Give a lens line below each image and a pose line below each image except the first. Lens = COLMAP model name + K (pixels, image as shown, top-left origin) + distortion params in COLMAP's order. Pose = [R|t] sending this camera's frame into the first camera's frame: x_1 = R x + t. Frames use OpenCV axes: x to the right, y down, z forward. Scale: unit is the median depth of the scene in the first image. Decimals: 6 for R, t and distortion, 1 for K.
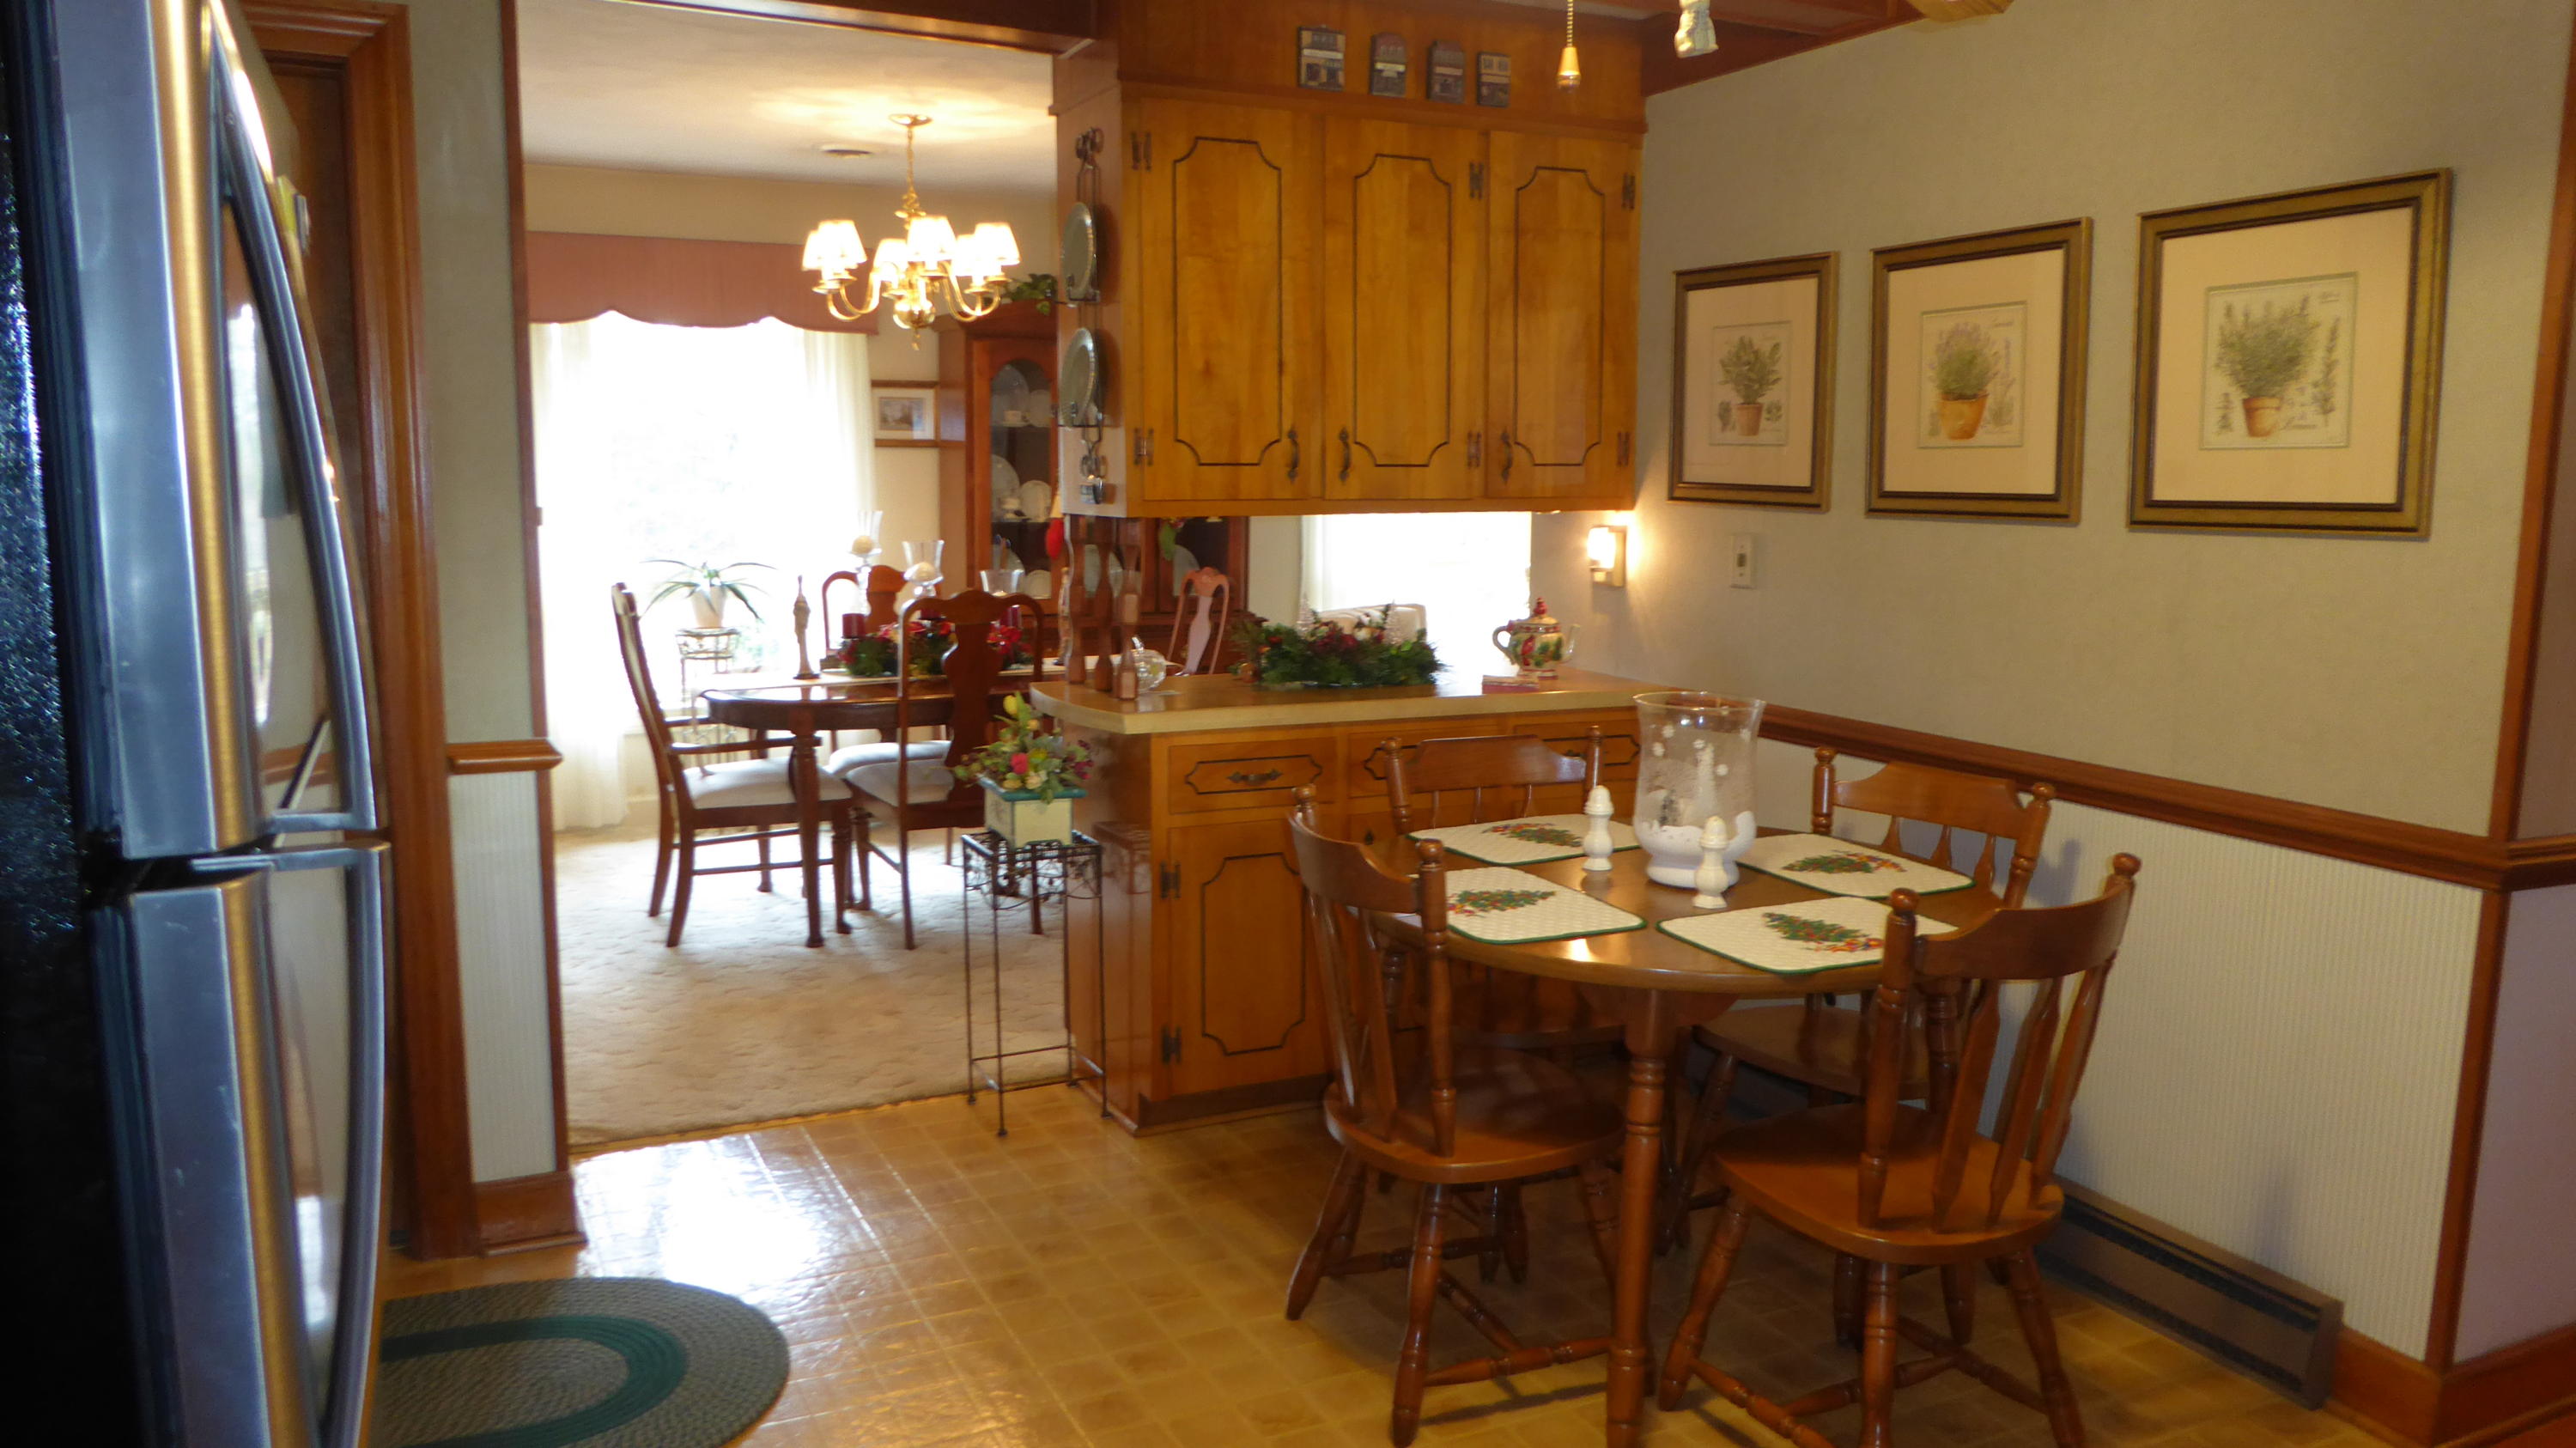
lens RADIAL K [[1886.6, 0, 1311.6], [0, 1886.6, 718.7], [0, 0, 1]] dist [-0.025755, 0.008069]
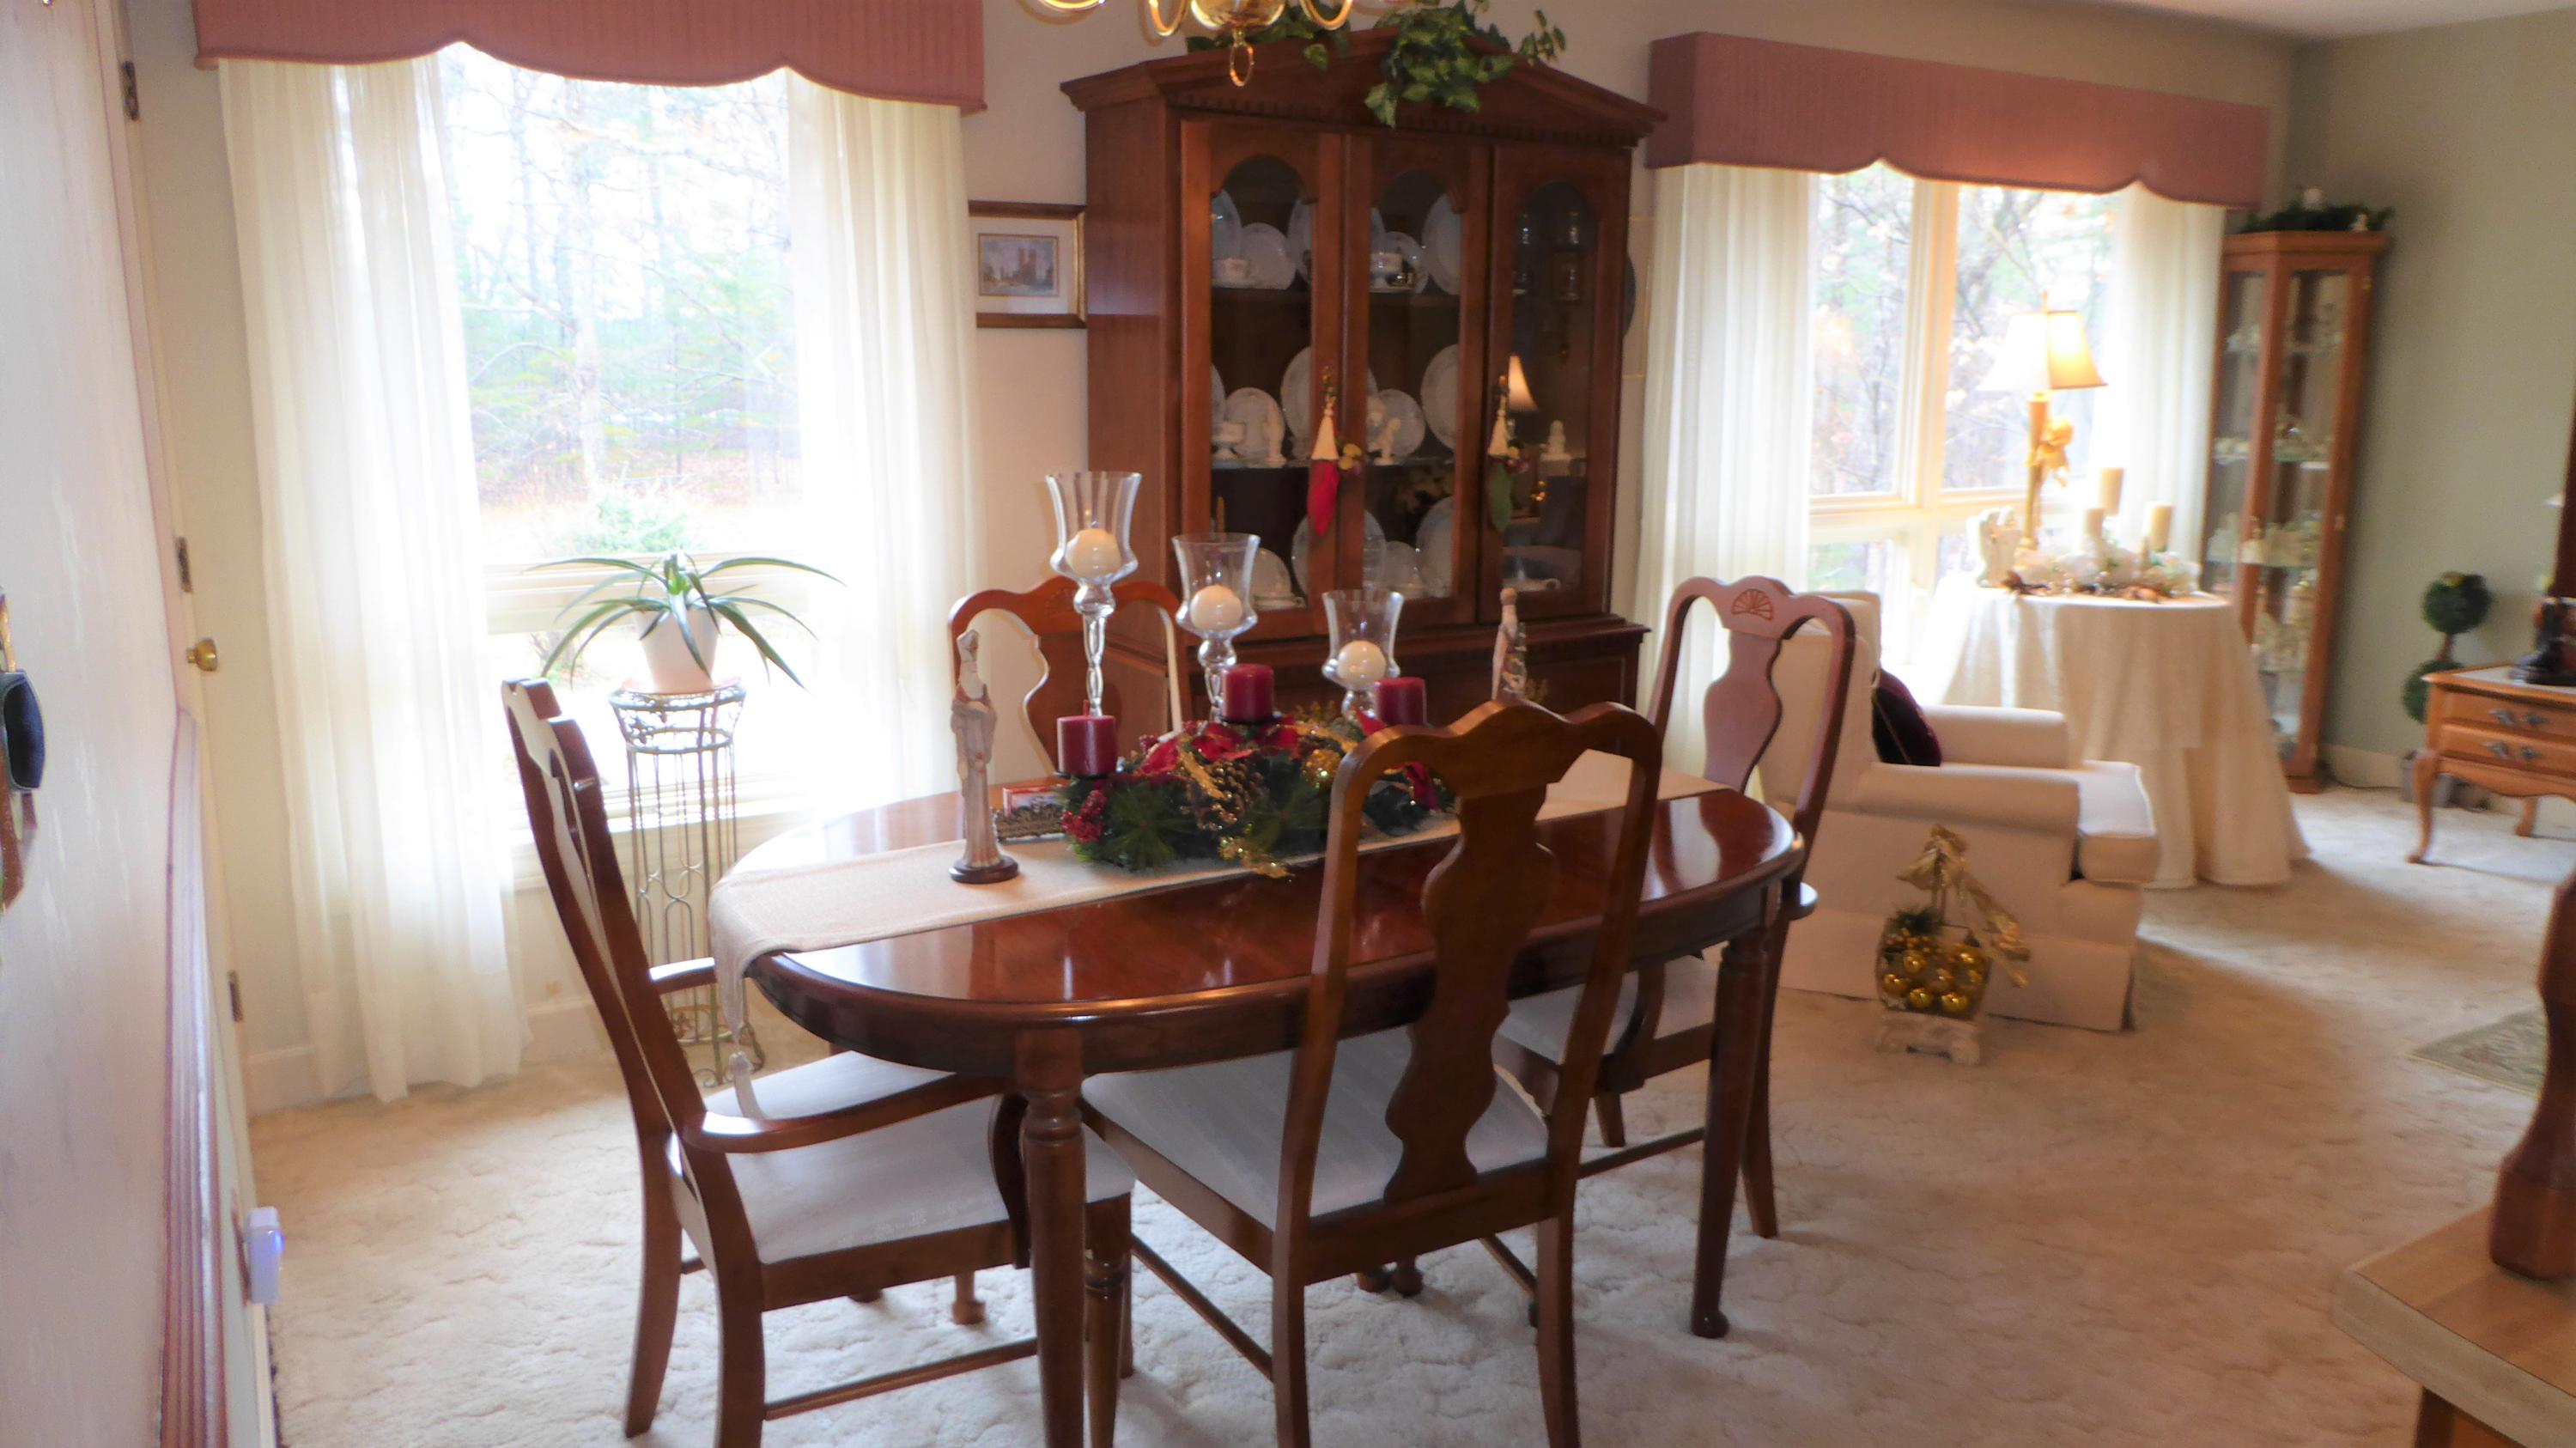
lens RADIAL K [[1700.3, 0, 1236.4], [0, 1700.3, 728.9], [0, 0, 1]] dist [-0.043948, 0.000131]
pose [[0.996277, -0.015722, 0.084763, -0.205876], [0.008902, 0.996735, 0.080246, -0.070866], [-0.085748, -0.079193, 0.993165, 0.523106]]
